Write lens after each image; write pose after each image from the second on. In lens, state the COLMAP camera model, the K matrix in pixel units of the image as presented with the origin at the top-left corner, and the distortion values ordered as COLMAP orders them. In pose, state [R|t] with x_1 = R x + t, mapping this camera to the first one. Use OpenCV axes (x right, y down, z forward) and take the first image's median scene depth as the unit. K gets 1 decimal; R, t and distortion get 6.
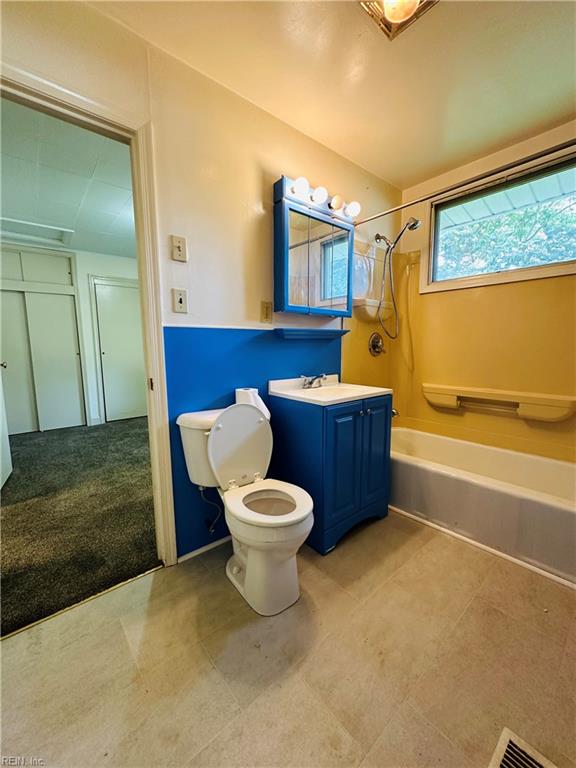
lens RADIAL K [[307.2, 0, 288.9], [0, 307.2, 383.2], [0, 0, 1]] dist [-0.003526, 0.000216]
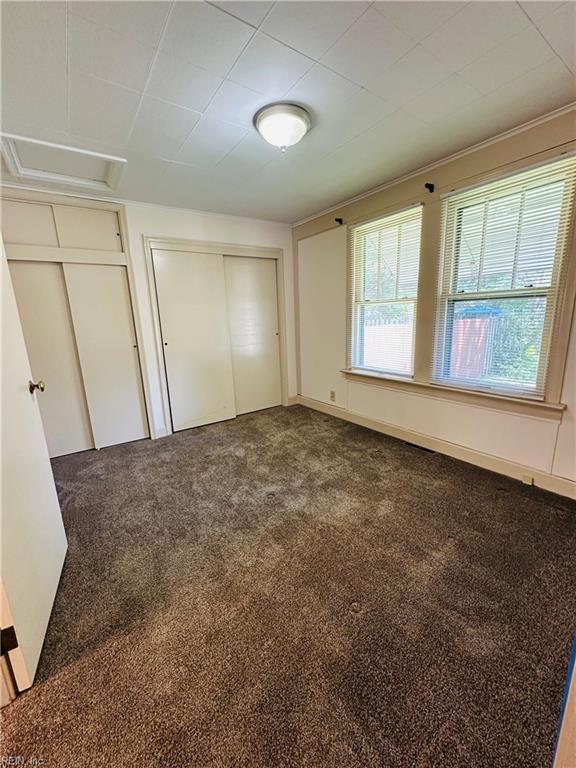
lens RADIAL K [[307.2, 0, 287.3], [0, 307.2, 384.4], [0, 0, 1]] dist [-0.003526, 0.000216]
pose [[0.995308, -0.005974, -0.096568, -0.258517], [0.015123, 0.995430, 0.094289, -0.071981], [0.095564, -0.095308, 0.990850, 0.297984]]
